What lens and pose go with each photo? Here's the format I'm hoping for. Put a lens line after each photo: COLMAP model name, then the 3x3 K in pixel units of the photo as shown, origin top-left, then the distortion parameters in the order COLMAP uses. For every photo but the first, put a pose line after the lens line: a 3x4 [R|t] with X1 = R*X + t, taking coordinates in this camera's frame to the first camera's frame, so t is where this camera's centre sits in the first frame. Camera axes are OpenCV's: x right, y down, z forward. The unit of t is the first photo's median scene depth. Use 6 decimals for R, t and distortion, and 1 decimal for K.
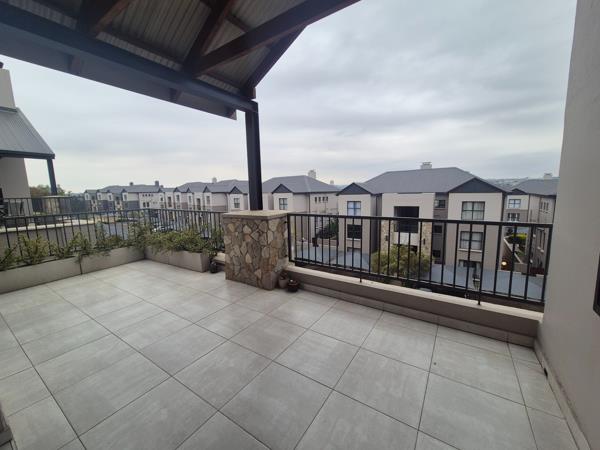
lens RADIAL K [[243.7, 0, 300.0], [0, 243.7, 225.0], [0, 0, 1]] dist [0.000312, -0.000036]
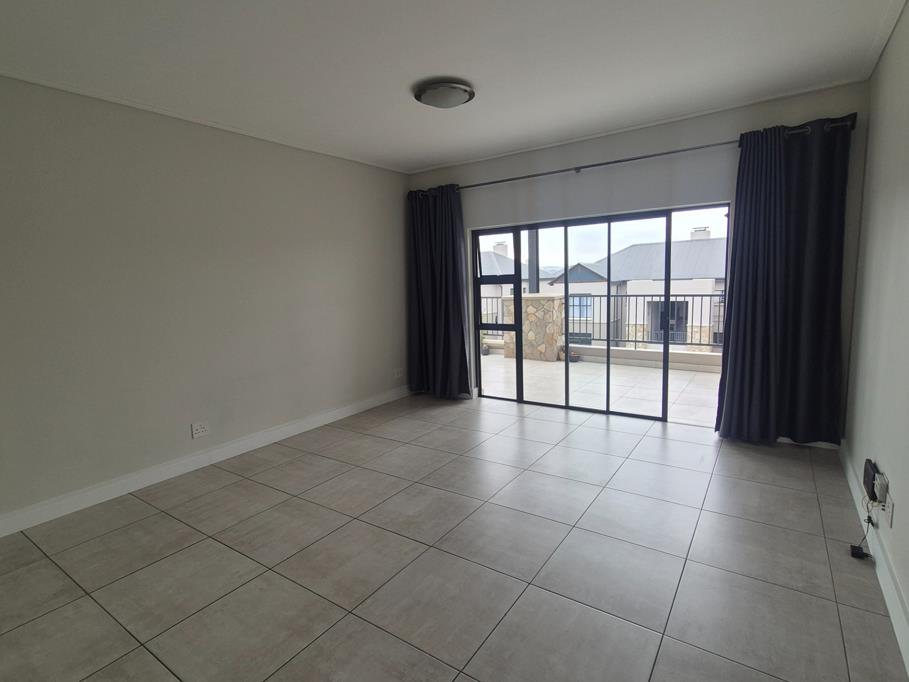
lens RADIAL K [[478.2, 0, 436.8], [0, 478.2, 337.5], [0, 0, 1]] dist [0.000130, 0.000138]
pose [[0.999396, -0.005067, -0.034392, -0.583392], [0.004503, 0.999854, -0.016462, 0.184178], [0.034470, 0.016297, 0.999273, -1.251039]]
